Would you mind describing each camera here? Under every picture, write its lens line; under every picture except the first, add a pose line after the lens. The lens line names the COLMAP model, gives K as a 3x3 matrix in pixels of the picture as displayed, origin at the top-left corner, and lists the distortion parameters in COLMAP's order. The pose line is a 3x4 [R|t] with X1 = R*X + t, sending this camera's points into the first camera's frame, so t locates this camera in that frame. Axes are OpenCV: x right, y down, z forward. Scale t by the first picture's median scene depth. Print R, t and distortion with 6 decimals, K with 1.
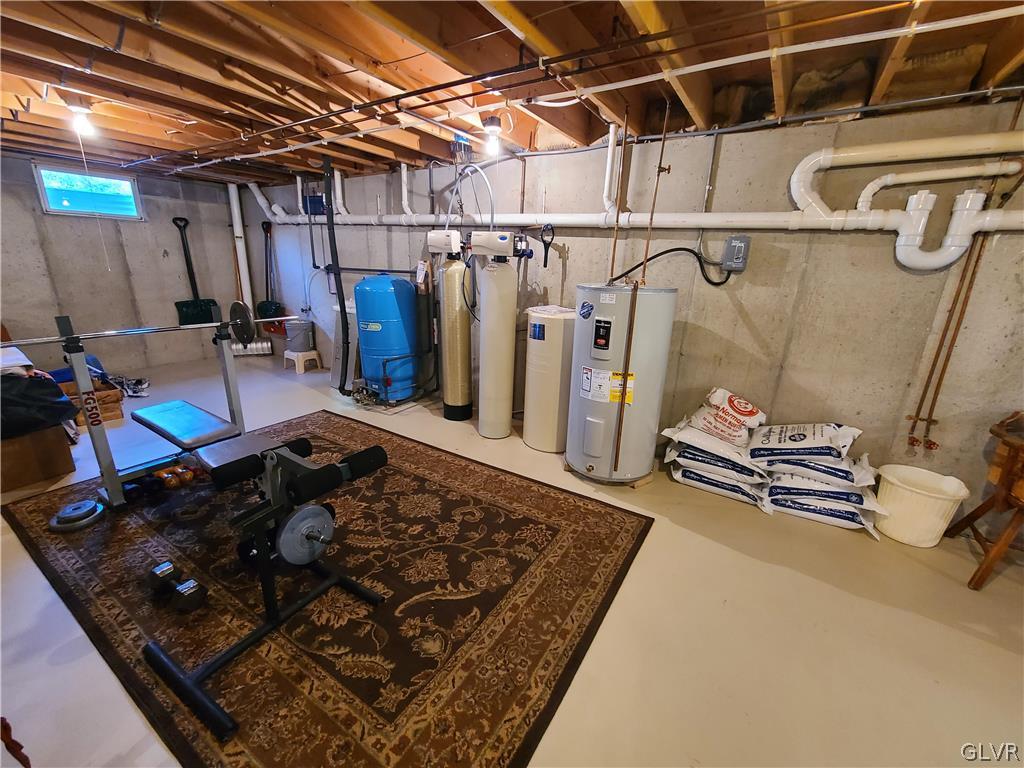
lens RADIAL K [[416.1, 0, 516.0], [0, 416.1, 384.9], [0, 0, 1]] dist [0.002296, -0.000196]
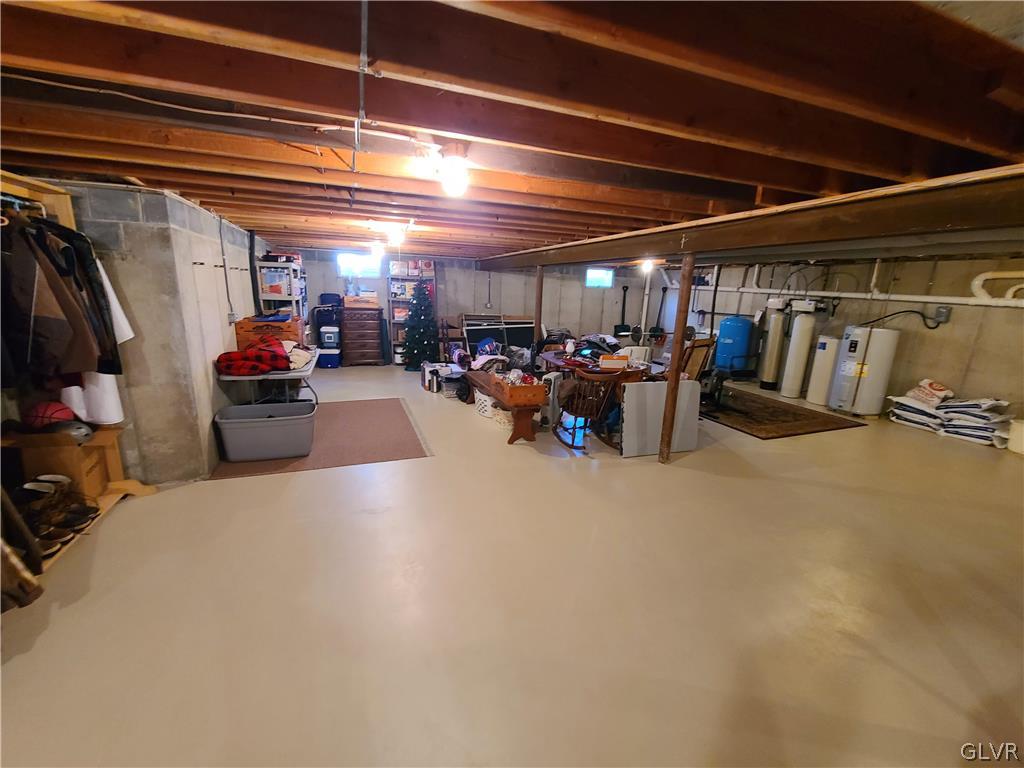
lens RADIAL K [[416.1, 0, 513.6], [0, 416.1, 390.5], [0, 0, 1]] dist [0.002296, -0.000196]
pose [[0.804488, 0.136509, -0.578069, 0.050992], [-0.173887, 0.984720, -0.009456, 0.463294], [0.567946, 0.108126, 0.815933, -1.922756]]
